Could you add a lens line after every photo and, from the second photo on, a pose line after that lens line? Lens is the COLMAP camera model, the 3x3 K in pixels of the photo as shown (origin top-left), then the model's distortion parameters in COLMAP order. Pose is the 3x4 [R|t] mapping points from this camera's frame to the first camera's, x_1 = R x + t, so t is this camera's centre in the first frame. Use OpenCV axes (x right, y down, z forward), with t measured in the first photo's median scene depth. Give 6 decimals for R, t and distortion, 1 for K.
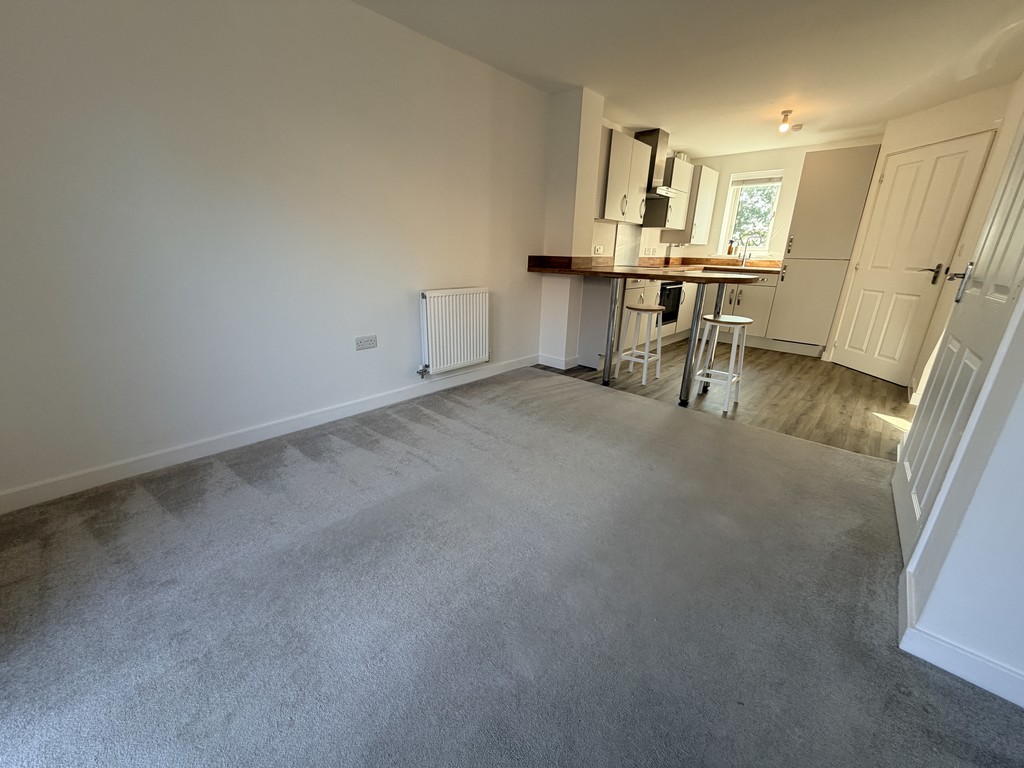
lens RADIAL K [[407.0, 0, 509.0], [0, 407.0, 382.9], [0, 0, 1]] dist [0.000142, 0.000055]
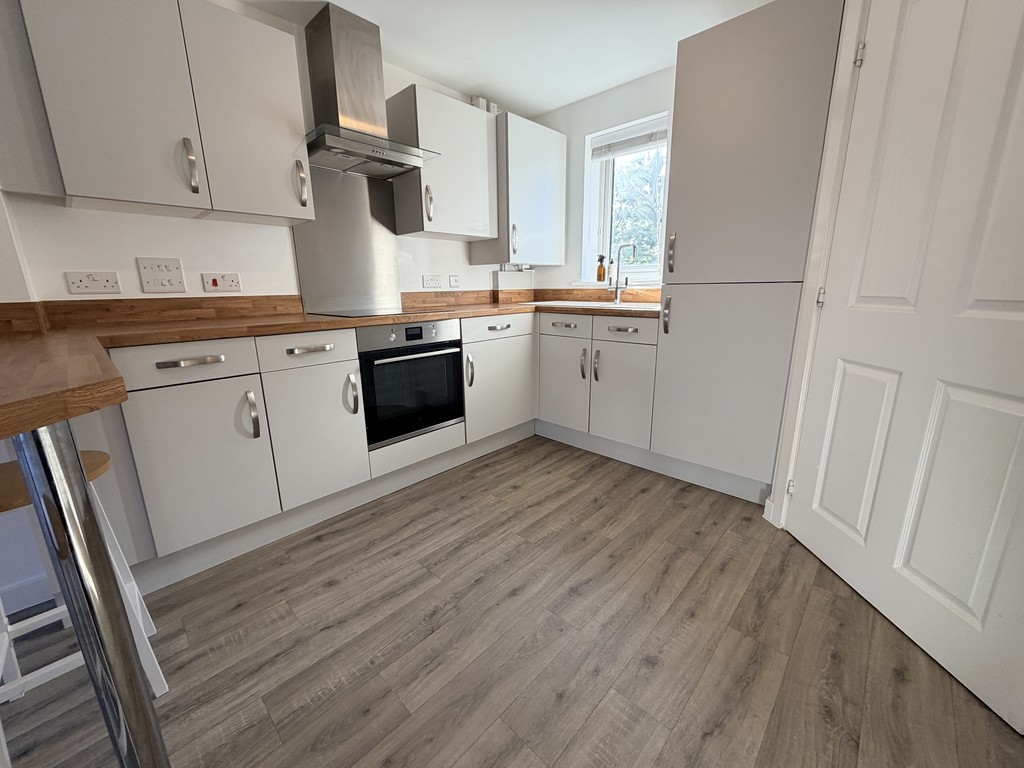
lens RADIAL K [[407.0, 0, 509.0], [0, 407.0, 382.9], [0, 0, 1]] dist [0.000142, 0.000055]
pose [[0.999154, -0.033096, -0.024409, 0.541012], [0.031007, 0.996192, -0.081491, -0.175264], [0.027013, 0.080666, 0.996375, 0.587484]]
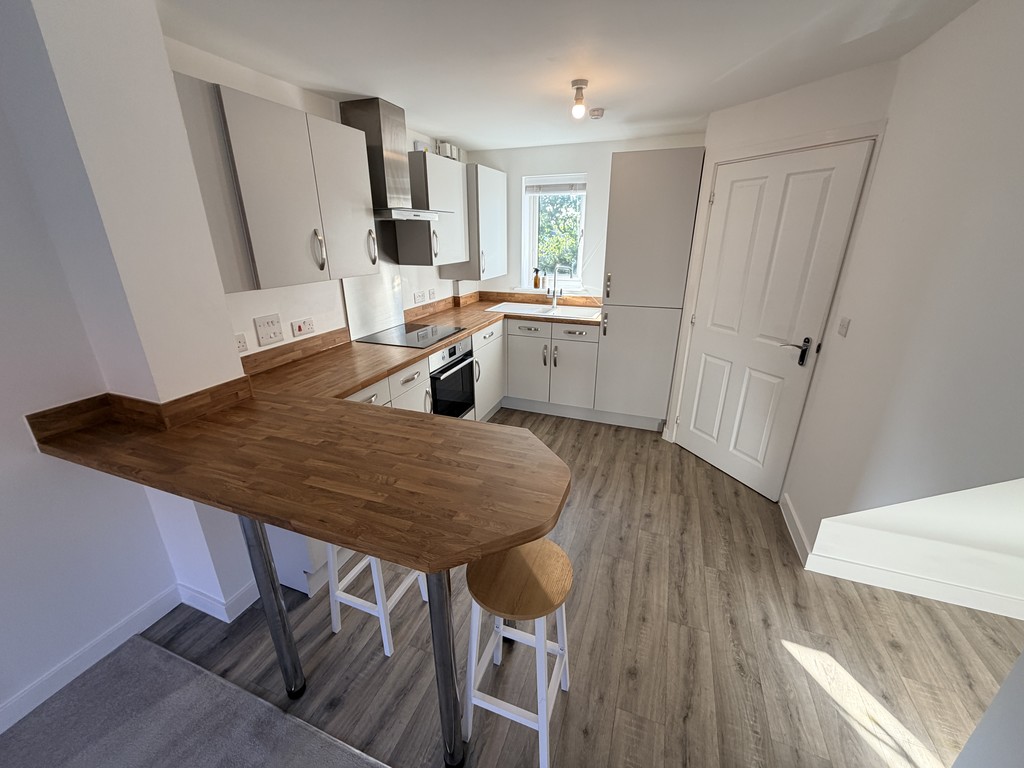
lens RADIAL K [[407.0, 0, 509.0], [0, 407.0, 382.9], [0, 0, 1]] dist [0.000142, 0.000055]
pose [[0.928557, -0.153997, 0.337737, 0.281361], [0.140032, 0.987979, 0.065490, -0.254612], [-0.343762, -0.013517, 0.938960, 0.415546]]
